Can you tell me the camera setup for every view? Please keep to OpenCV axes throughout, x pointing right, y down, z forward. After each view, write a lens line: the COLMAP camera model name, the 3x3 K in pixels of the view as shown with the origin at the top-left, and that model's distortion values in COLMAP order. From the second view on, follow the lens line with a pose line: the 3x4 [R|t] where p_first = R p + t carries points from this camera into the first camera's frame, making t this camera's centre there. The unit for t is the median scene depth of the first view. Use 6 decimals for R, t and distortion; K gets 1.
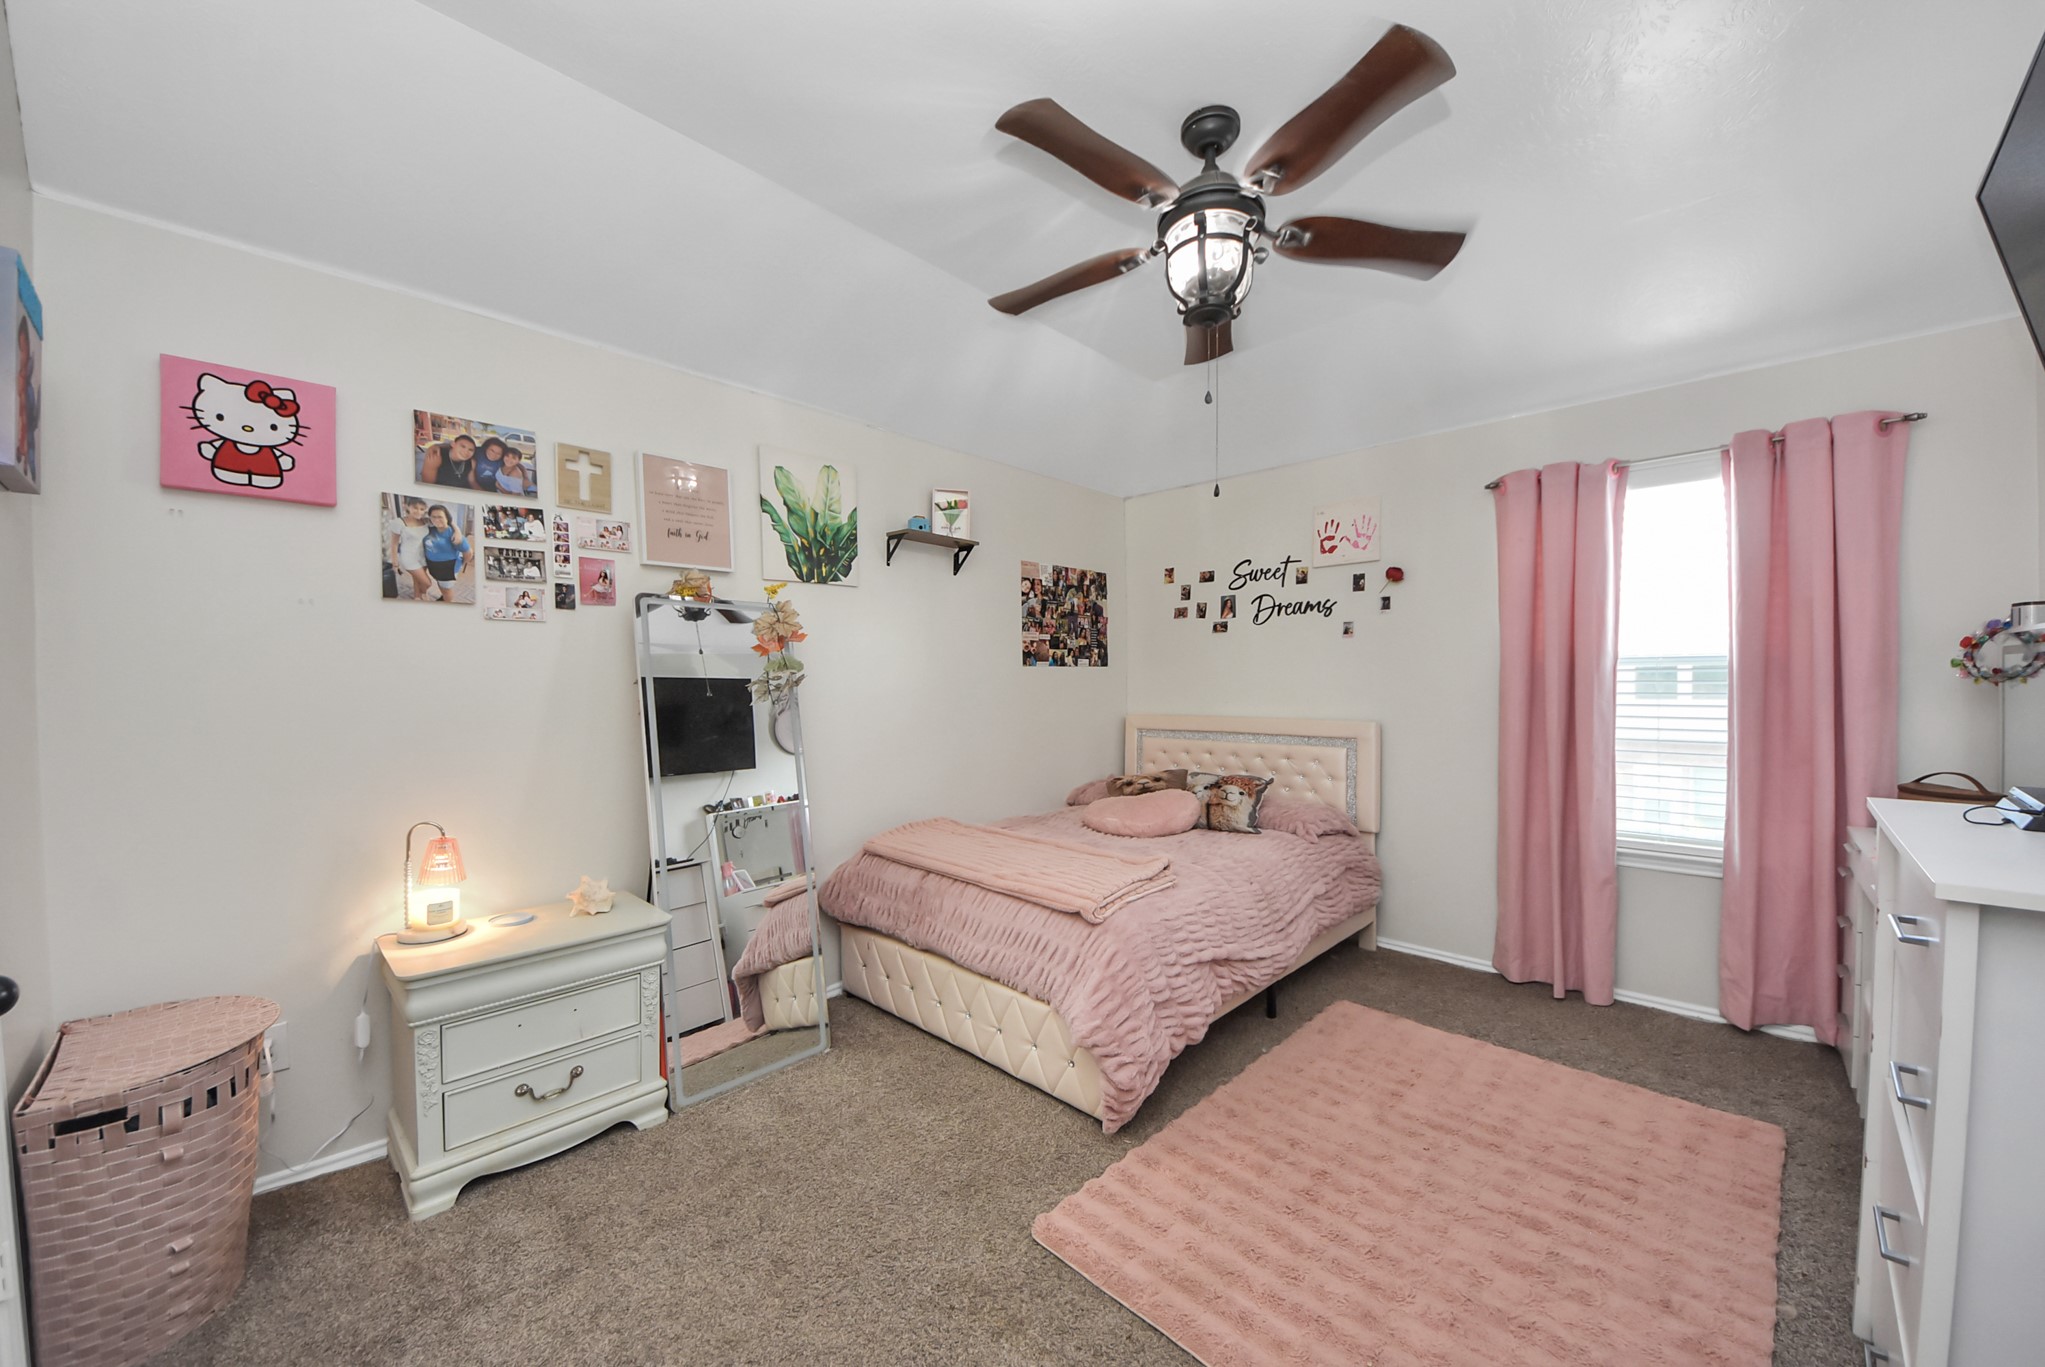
lens RADIAL K [[731.5, 0, 1040.4], [0, 731.5, 685.7], [0, 0, 1]] dist [-0.007257, -0.004148]
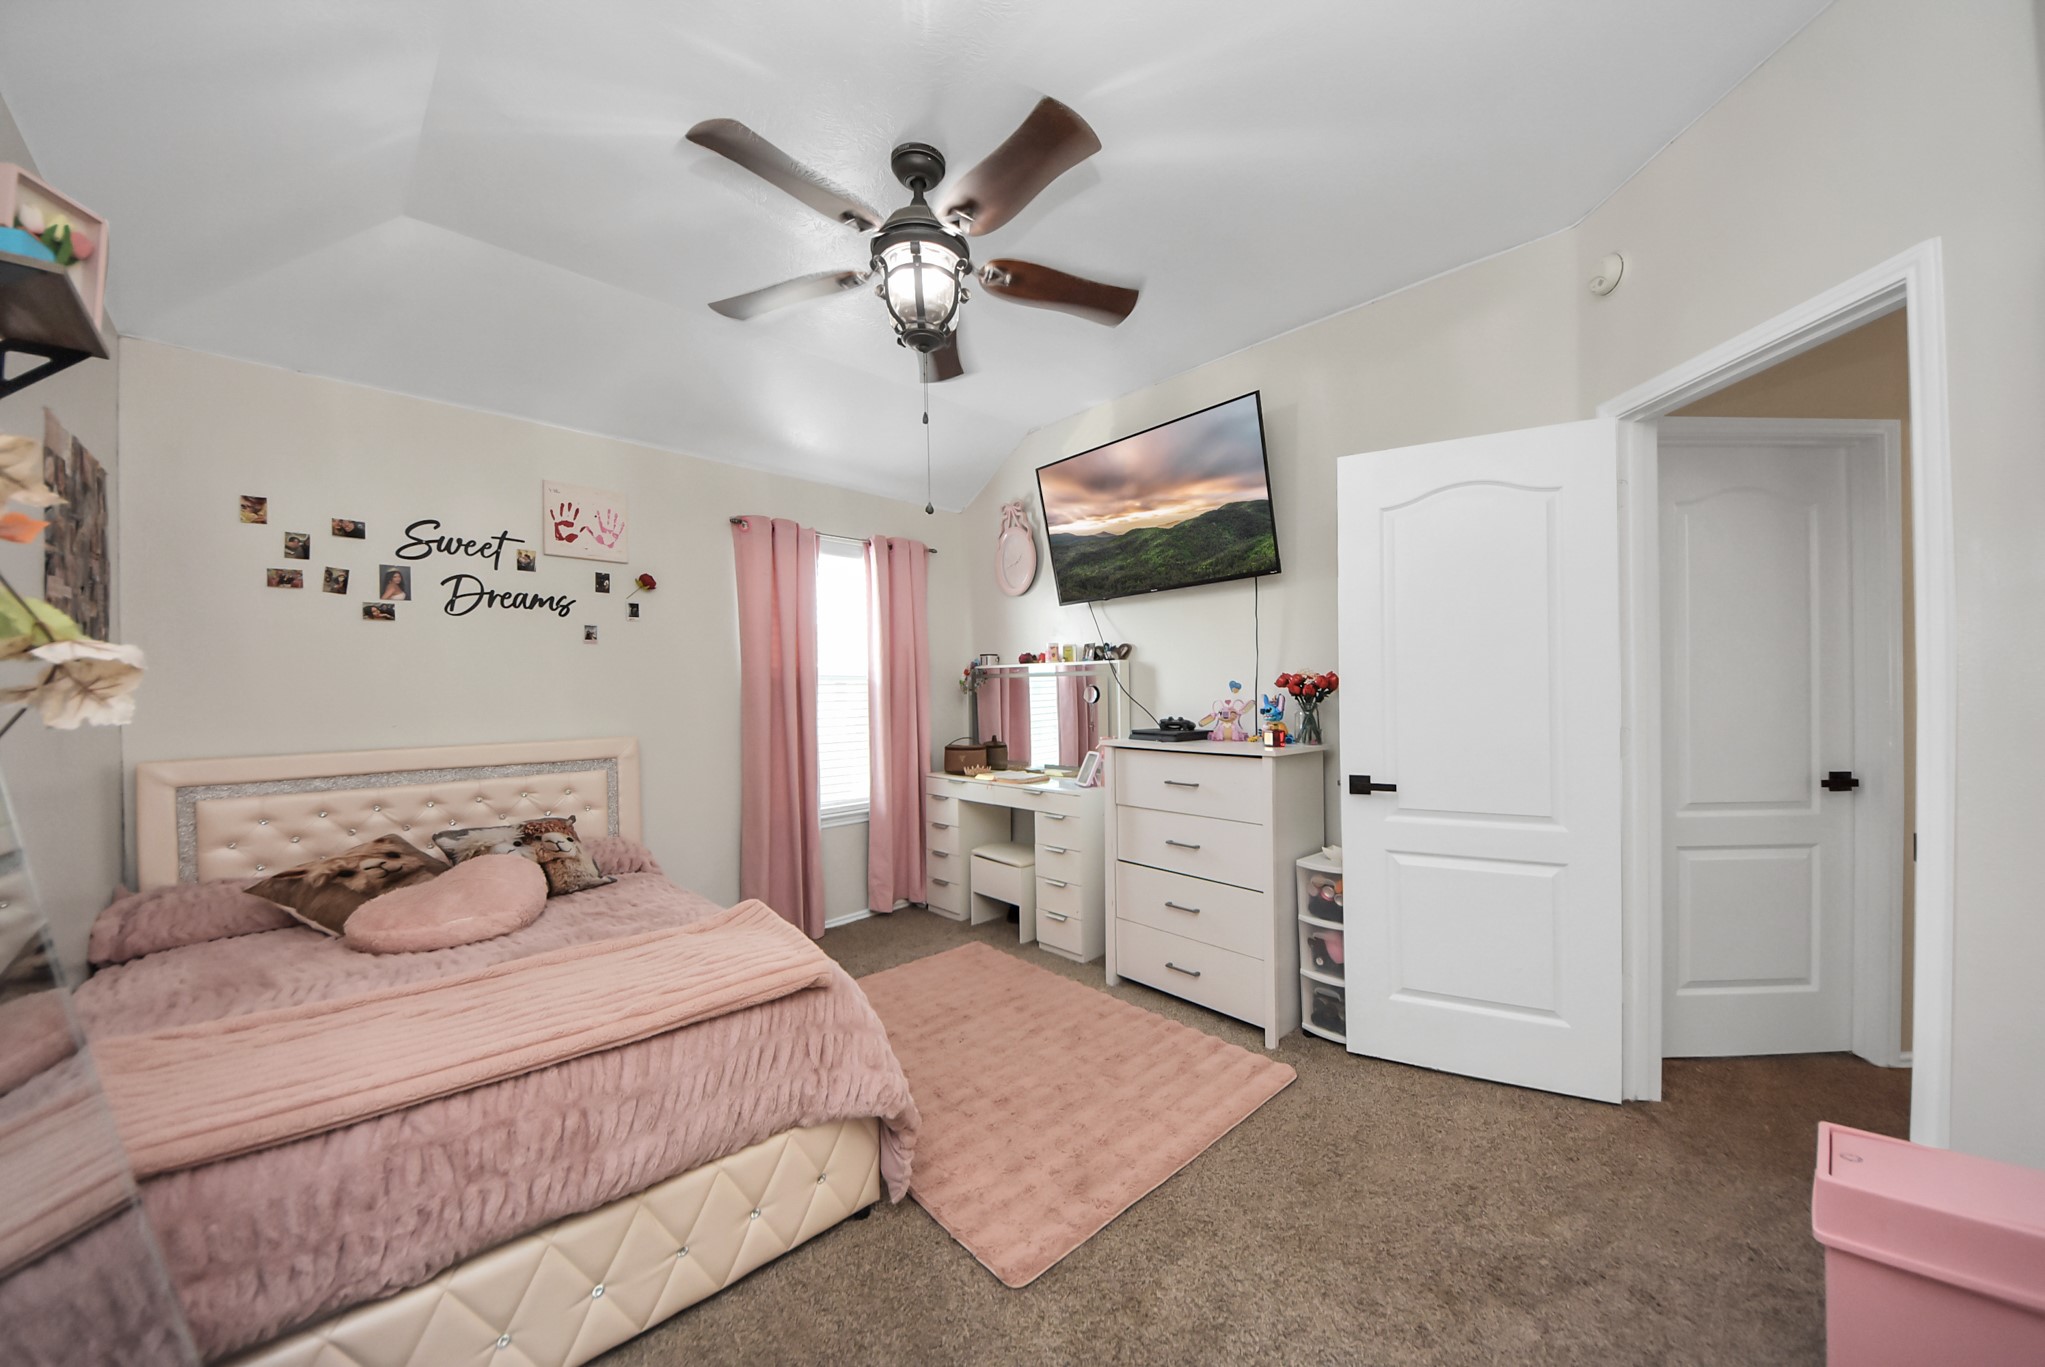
lens RADIAL K [[731.5, 0, 1038.8], [0, 731.5, 695.4], [0, 0, 1]] dist [-0.007257, -0.004148]
pose [[0.023033, 0.001120, 0.999734, -0.428918], [0.014309, 0.999897, -0.001449, 0.004654], [-0.999632, 0.014338, 0.023014, 0.438742]]
